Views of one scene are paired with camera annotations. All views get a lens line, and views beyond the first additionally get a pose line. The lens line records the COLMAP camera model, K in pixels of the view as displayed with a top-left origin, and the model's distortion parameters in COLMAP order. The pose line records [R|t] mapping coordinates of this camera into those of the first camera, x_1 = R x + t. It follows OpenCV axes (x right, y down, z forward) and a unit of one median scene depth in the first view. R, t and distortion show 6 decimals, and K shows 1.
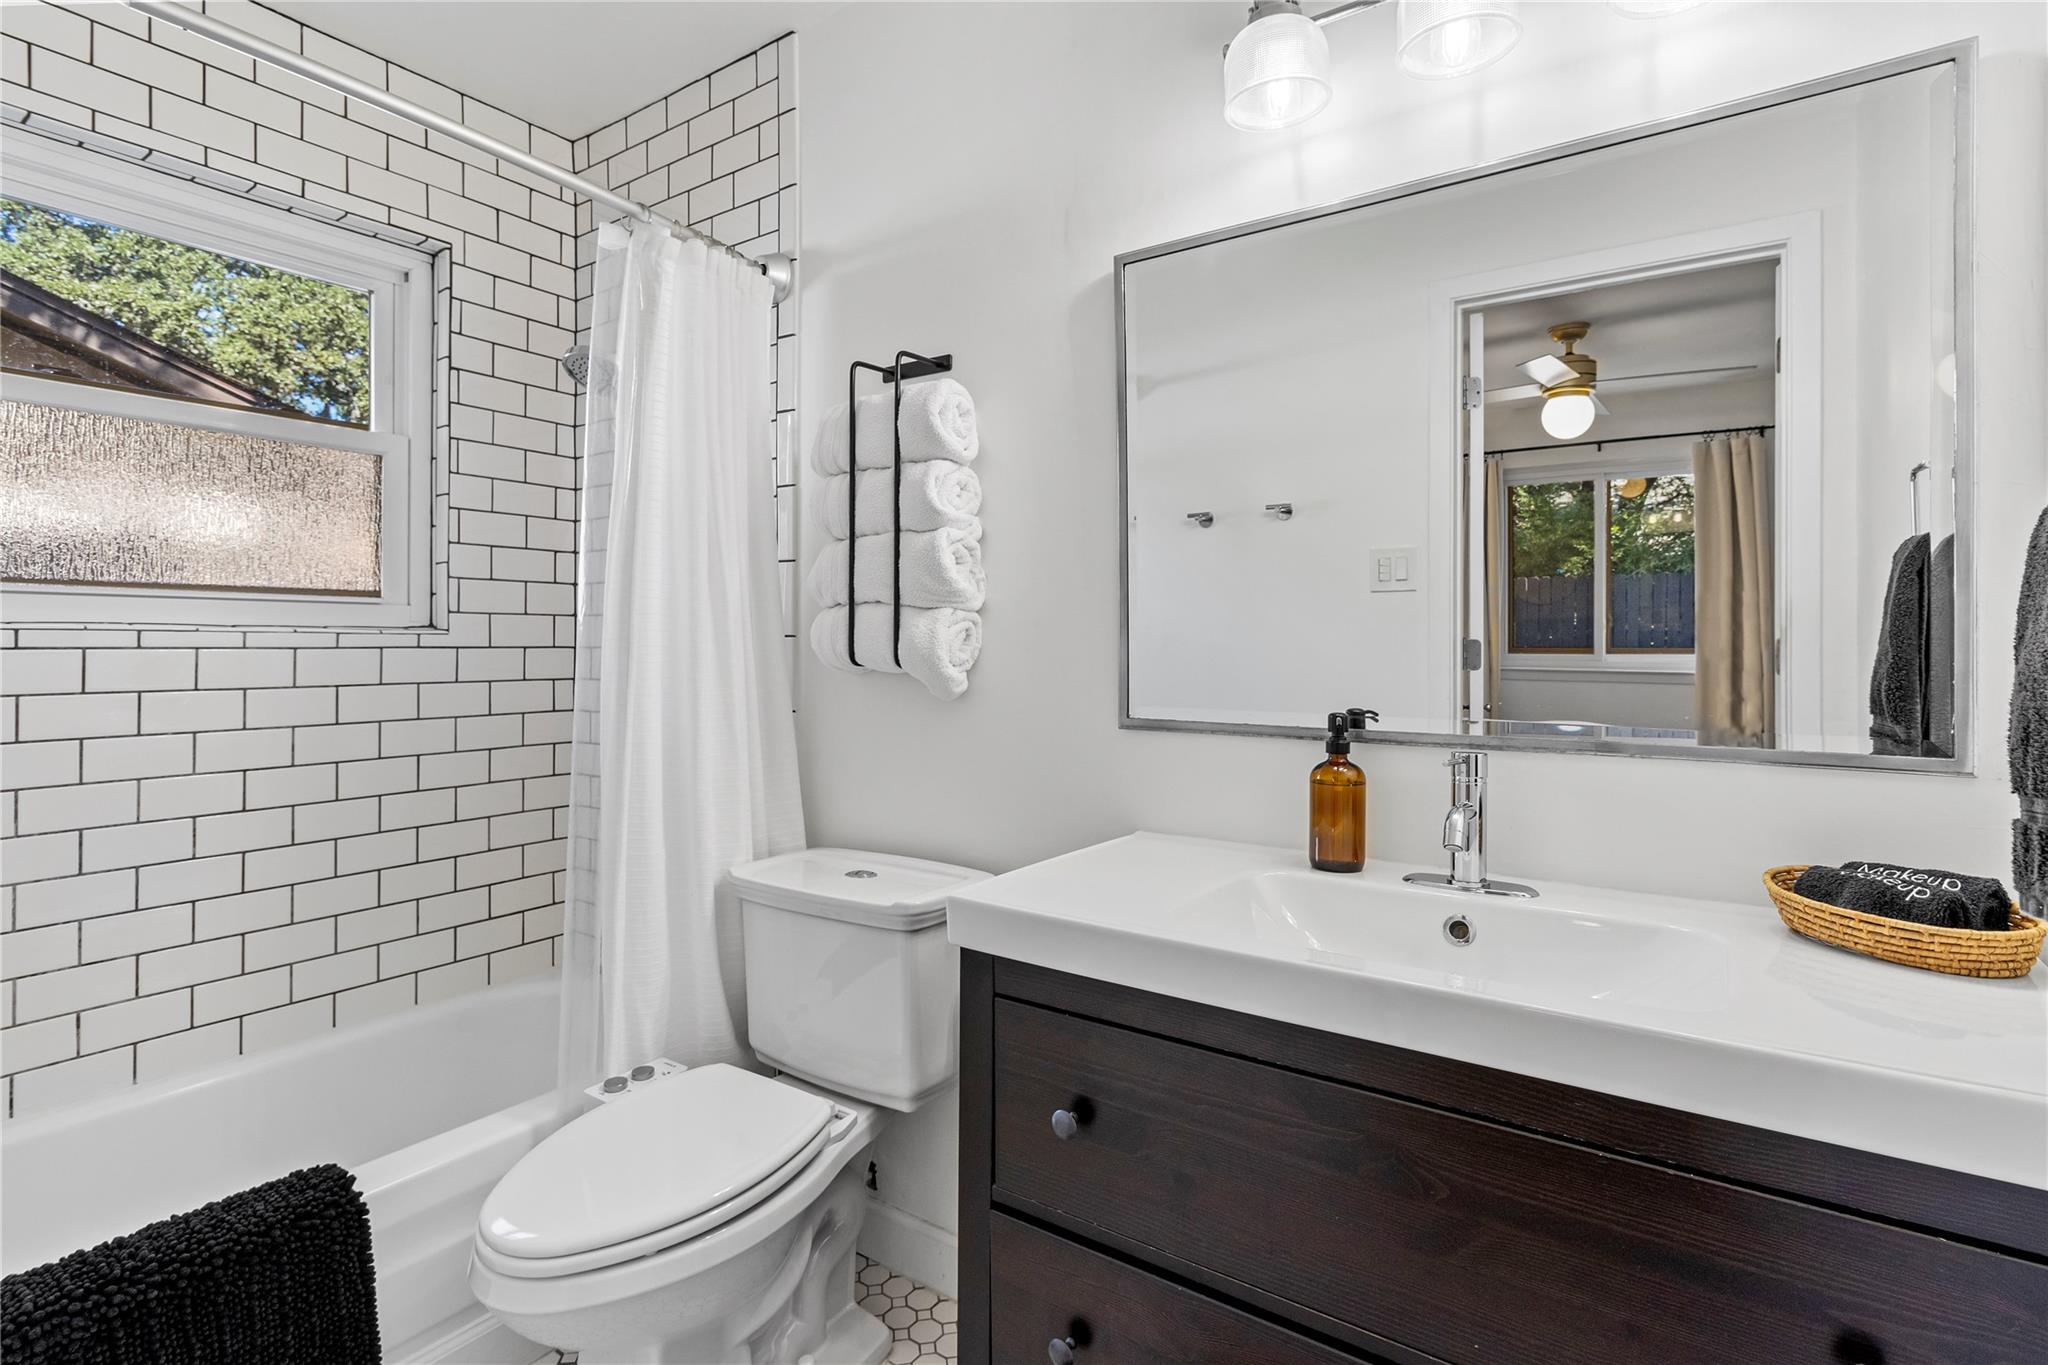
lens RADIAL K [[948.2, 0, 1023.6], [0, 948.2, 635.6], [0, 0, 1]] dist [-0.002585, -0.000092]
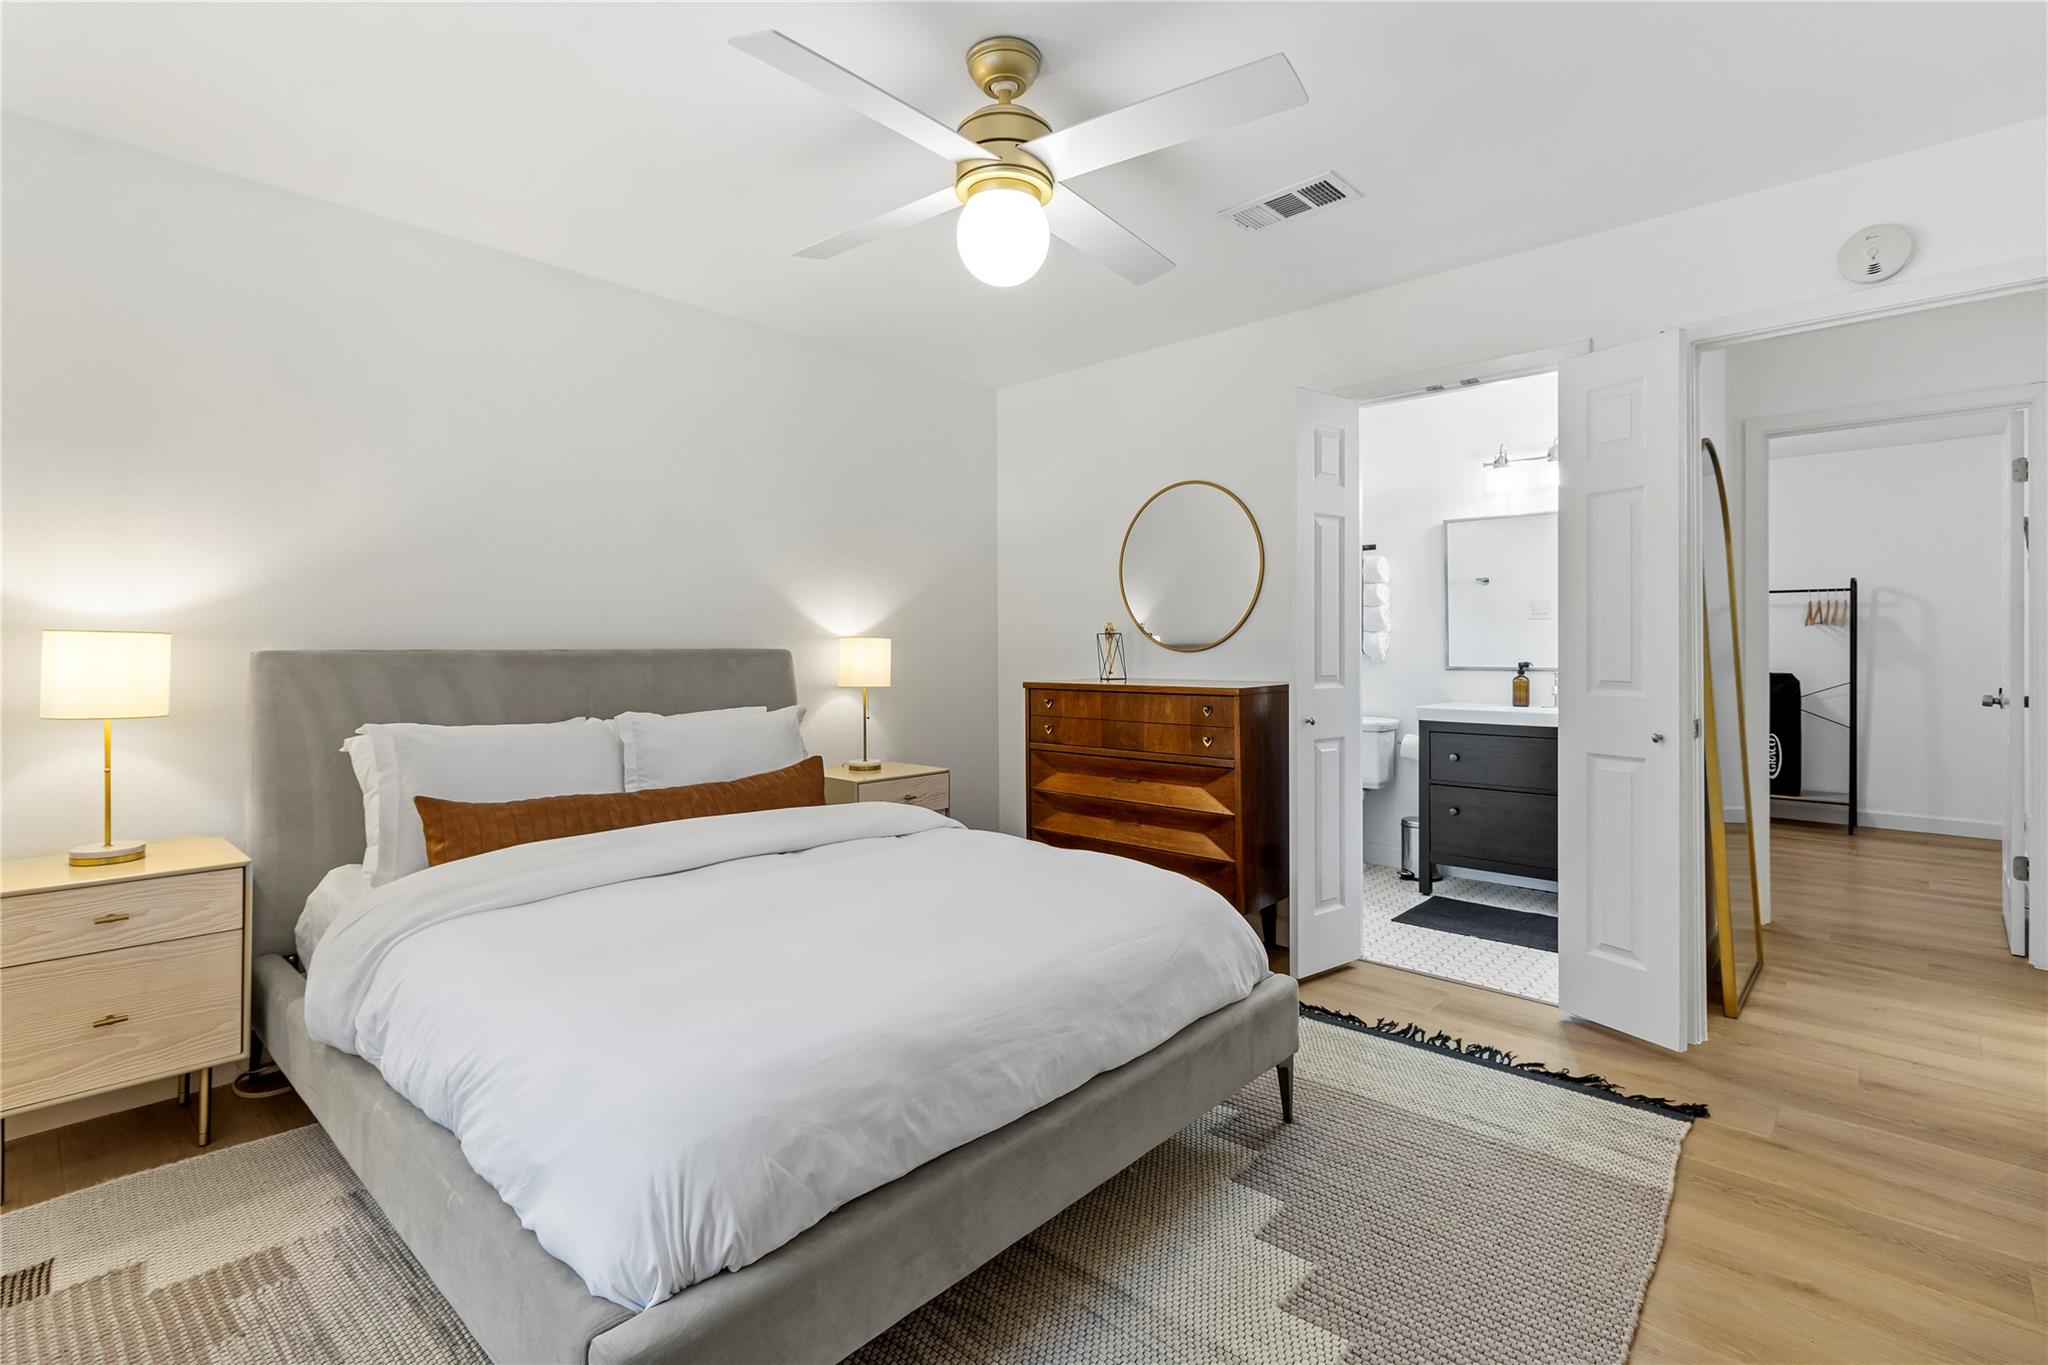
lens RADIAL K [[948.2, 0, 1008.4], [0, 948.2, 640.3], [0, 0, 1]] dist [-0.002585, -0.000092]
pose [[0.988820, 0.001131, -0.149110, -0.865274], [-0.001697, 0.999992, -0.003673, 0.014235], [0.149104, 0.003885, 0.988814, -2.328057]]
